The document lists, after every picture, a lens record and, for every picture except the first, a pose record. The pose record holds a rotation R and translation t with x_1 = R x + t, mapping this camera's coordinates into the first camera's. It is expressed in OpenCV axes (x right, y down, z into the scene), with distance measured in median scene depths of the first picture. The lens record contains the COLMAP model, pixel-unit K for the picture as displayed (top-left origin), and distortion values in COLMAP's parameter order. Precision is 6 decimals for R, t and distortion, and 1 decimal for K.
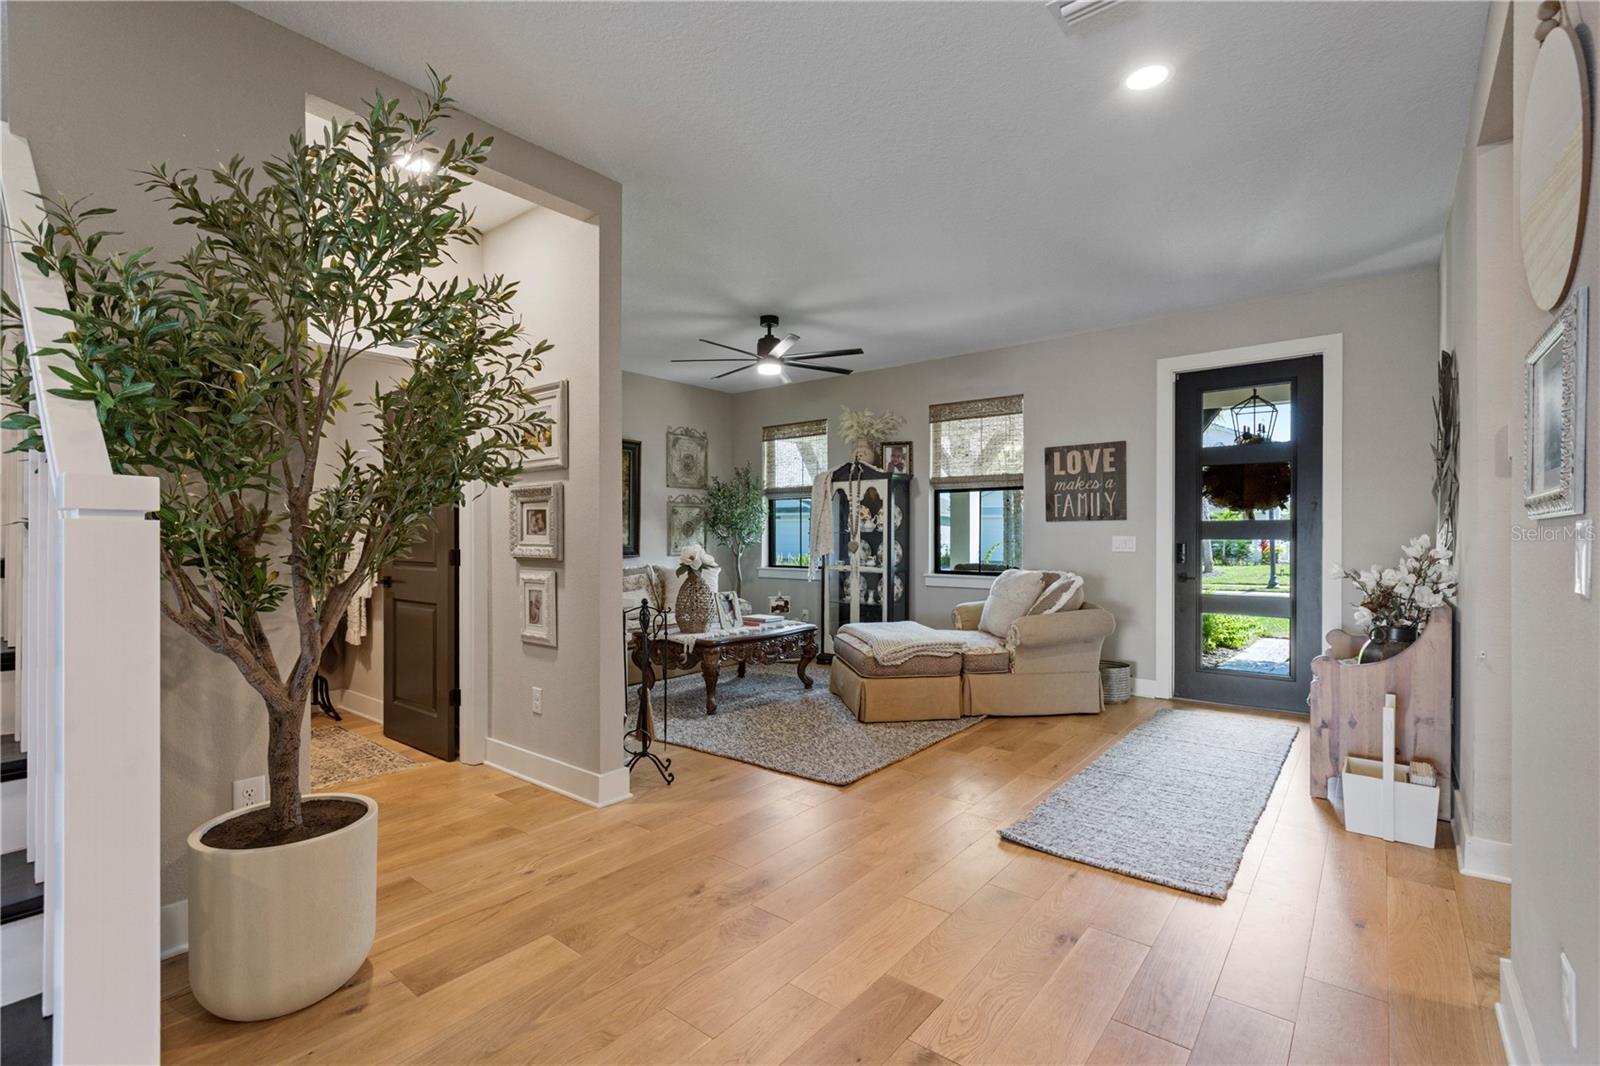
lens RADIAL K [[725.0, 0, 808.3], [0, 725.0, 539.1], [0, 0, 1]] dist [0.001982, -0.000210]
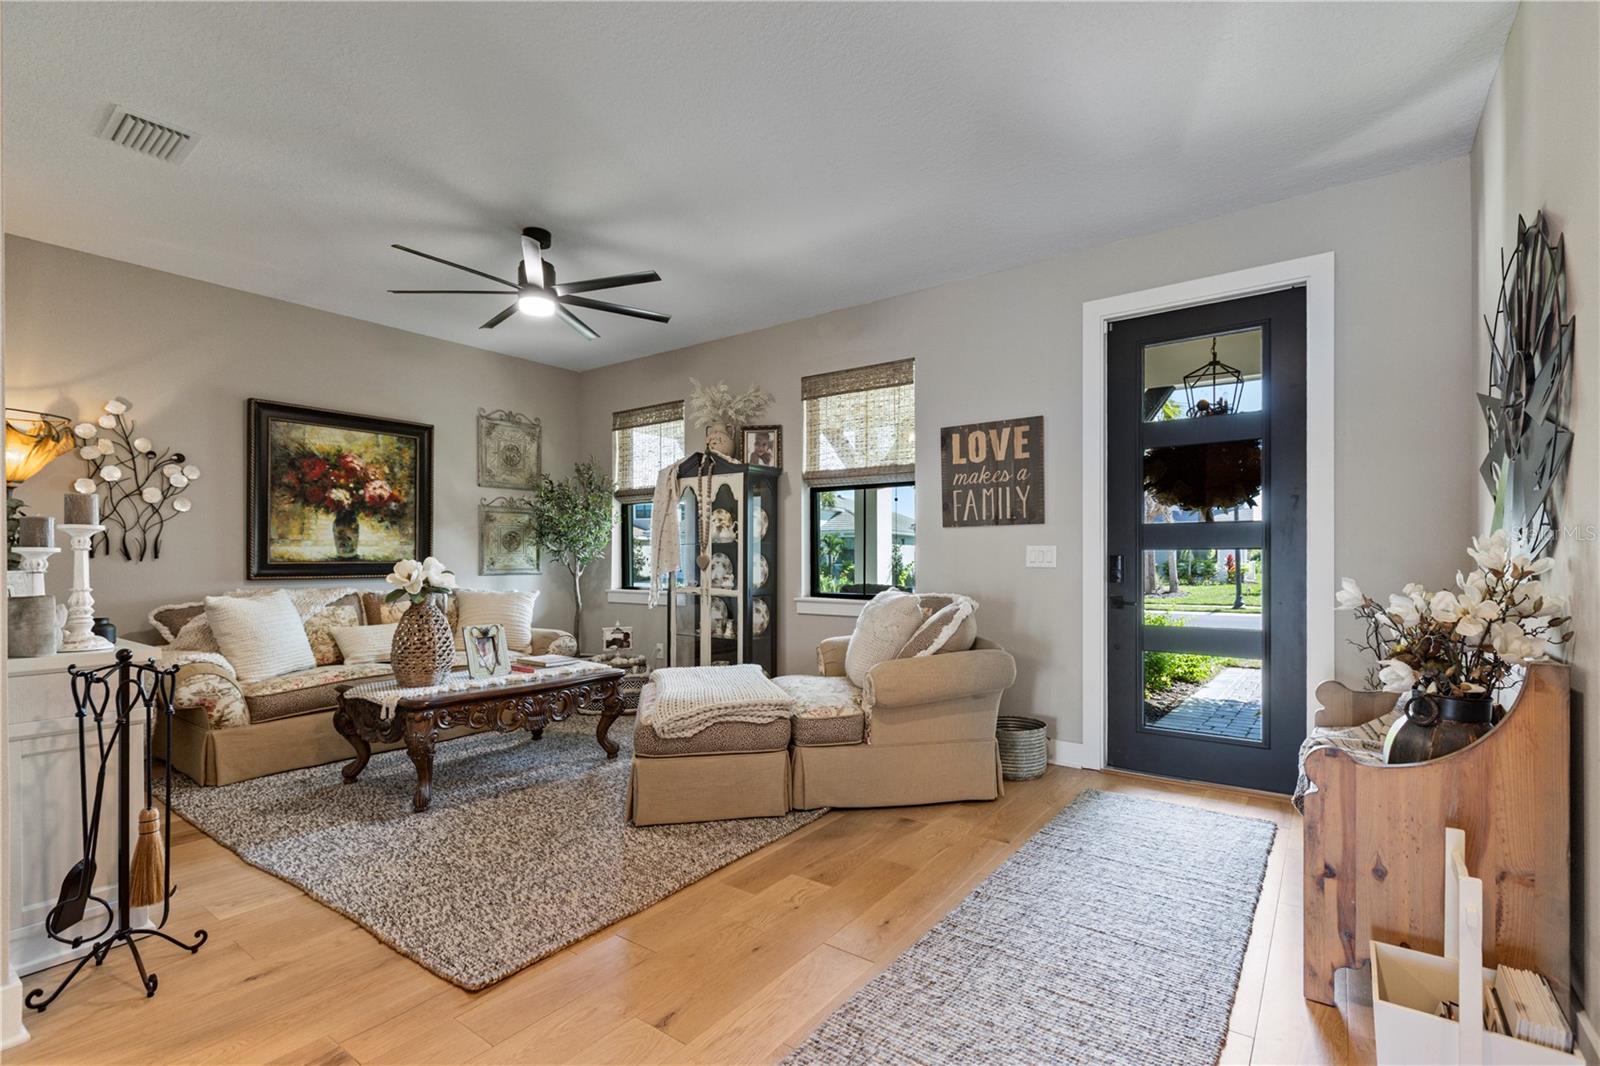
lens RADIAL K [[725.0, 0, 820.4], [0, 725.0, 558.0], [0, 0, 1]] dist [0.001982, -0.000210]
pose [[0.998928, -0.001831, 0.046247, 0.200401], [0.001960, 0.999994, -0.002752, 0.011085], [-0.046241, 0.002840, 0.998926, 0.312092]]
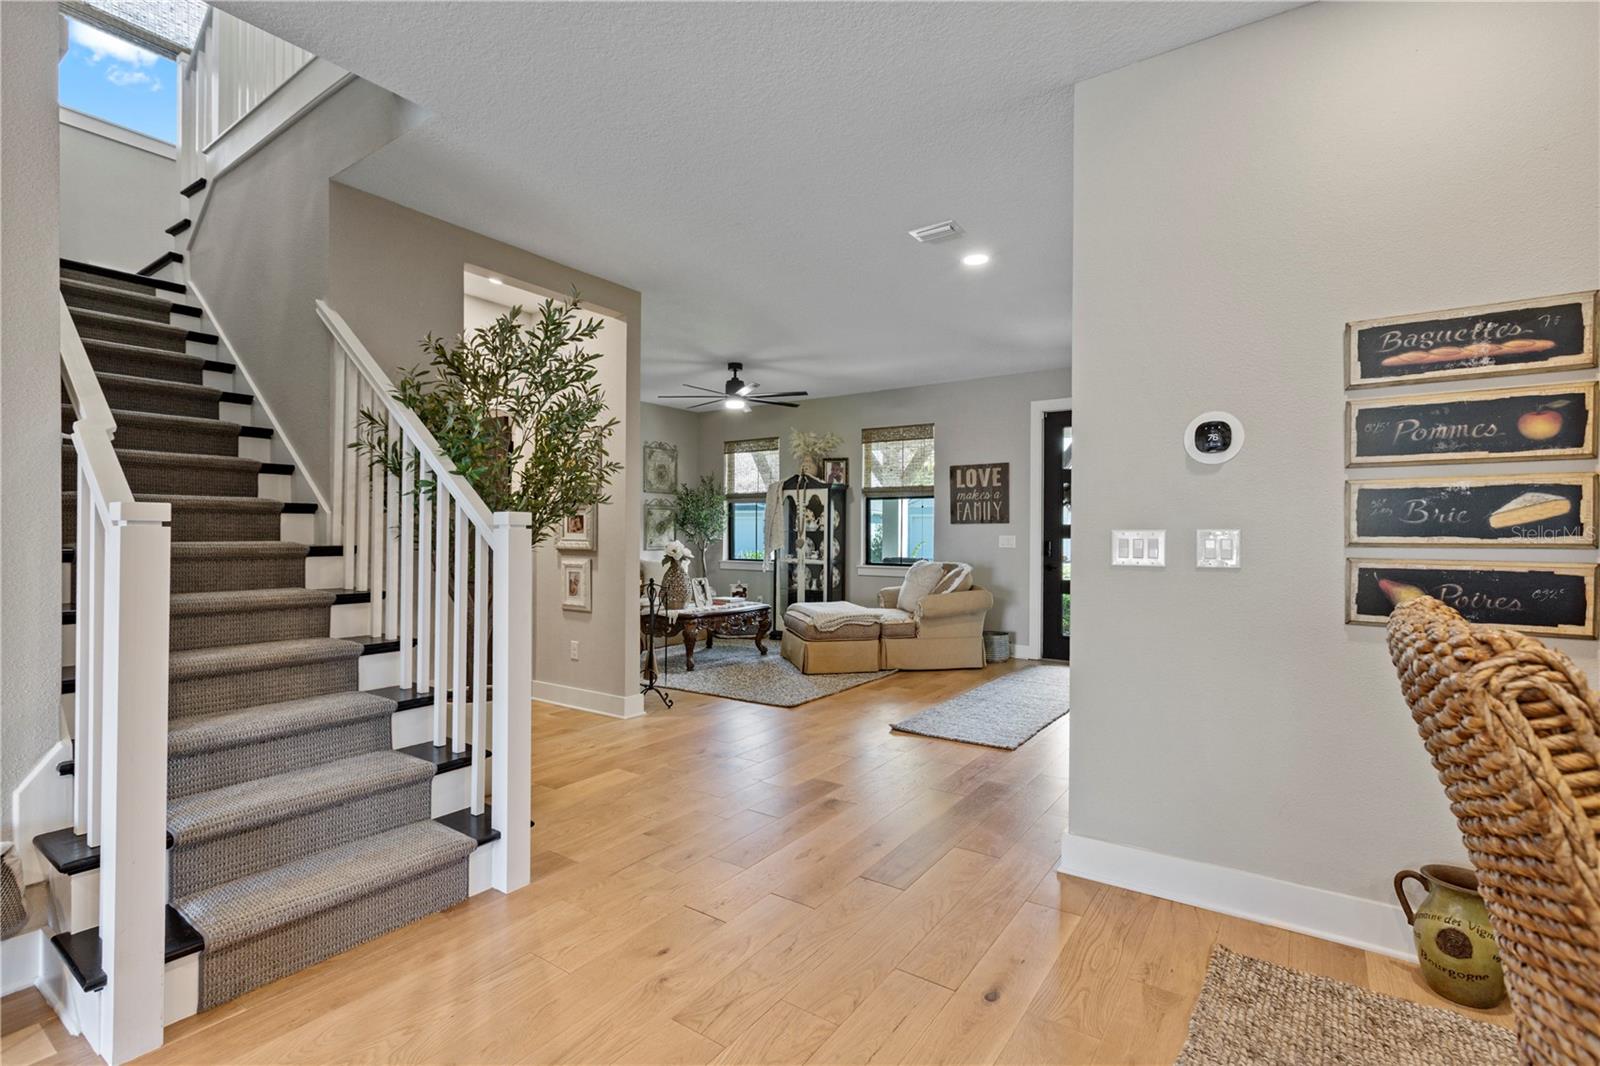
lens RADIAL K [[725.0, 0, 810.7], [0, 725.0, 542.1], [0, 0, 1]] dist [0.001982, -0.000210]
pose [[0.997269, 0.004391, 0.073723, -0.014419], [-0.004973, 0.999958, 0.007718, -0.000788], [-0.073686, -0.008064, 0.997249, -0.307287]]
